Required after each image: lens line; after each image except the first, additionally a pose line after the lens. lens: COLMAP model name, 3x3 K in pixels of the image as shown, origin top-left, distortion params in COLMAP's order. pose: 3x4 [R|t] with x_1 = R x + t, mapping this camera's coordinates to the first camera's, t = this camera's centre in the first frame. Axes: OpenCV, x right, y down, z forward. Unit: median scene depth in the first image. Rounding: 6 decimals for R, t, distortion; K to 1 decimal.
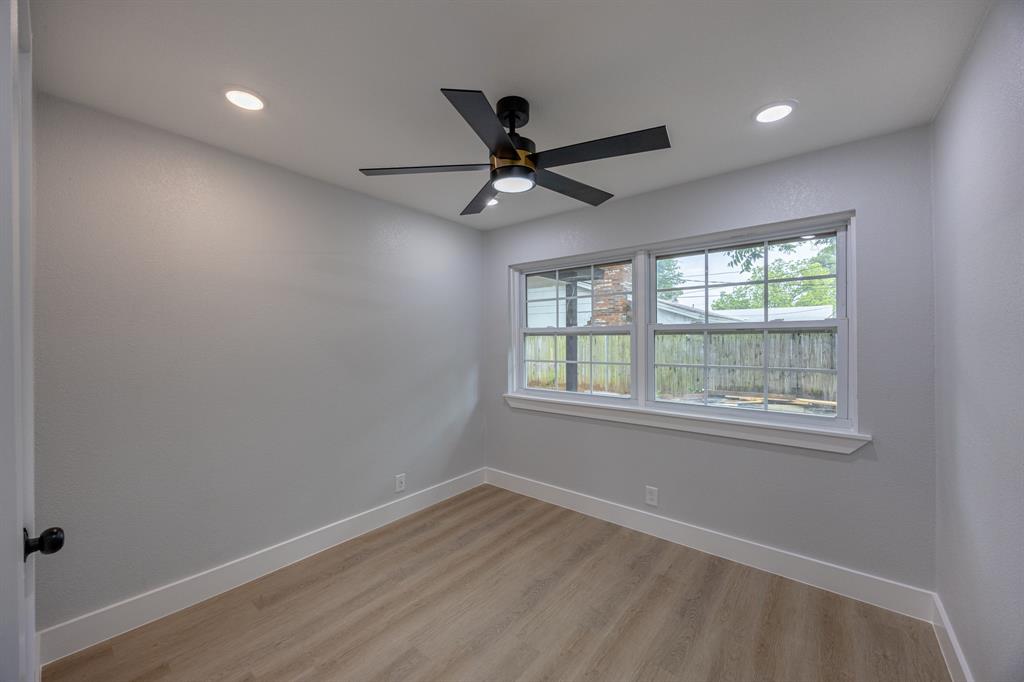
lens RADIAL K [[395.1, 0, 512.0], [0, 395.1, 341.0], [0, 0, 1]] dist [0.000304, -0.000009]
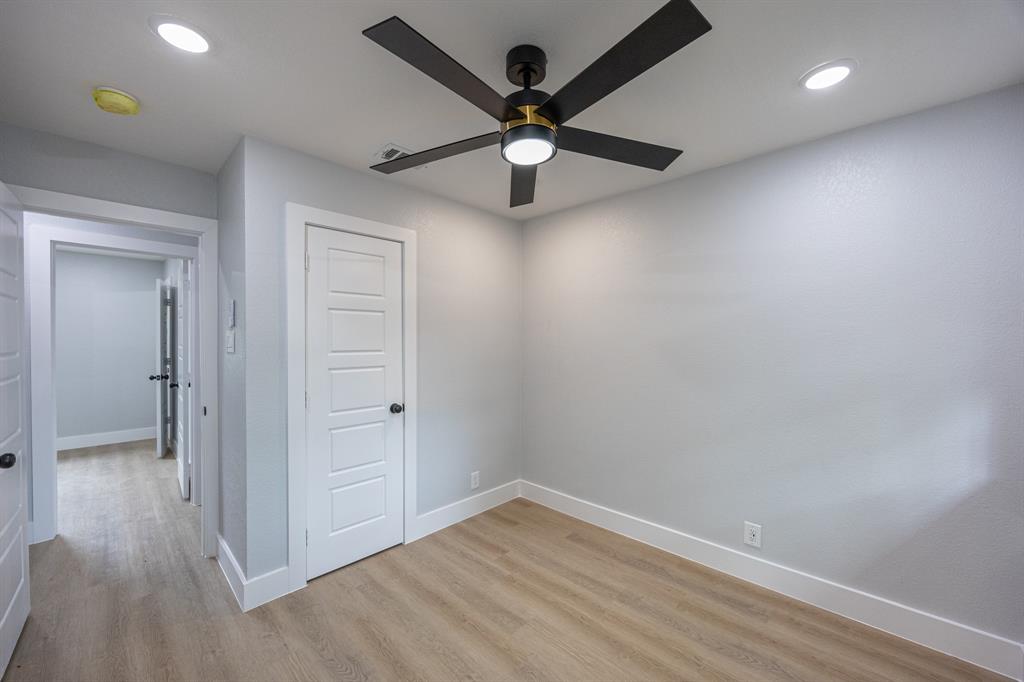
lens RADIAL K [[395.1, 0, 512.0], [0, 395.1, 341.0], [0, 0, 1]] dist [0.000304, -0.000009]
pose [[-0.094834, -0.001849, -0.995491, 0.686408], [0.001581, 0.999997, -0.002008, -0.001745], [0.995492, -0.001764, -0.094830, 0.865603]]
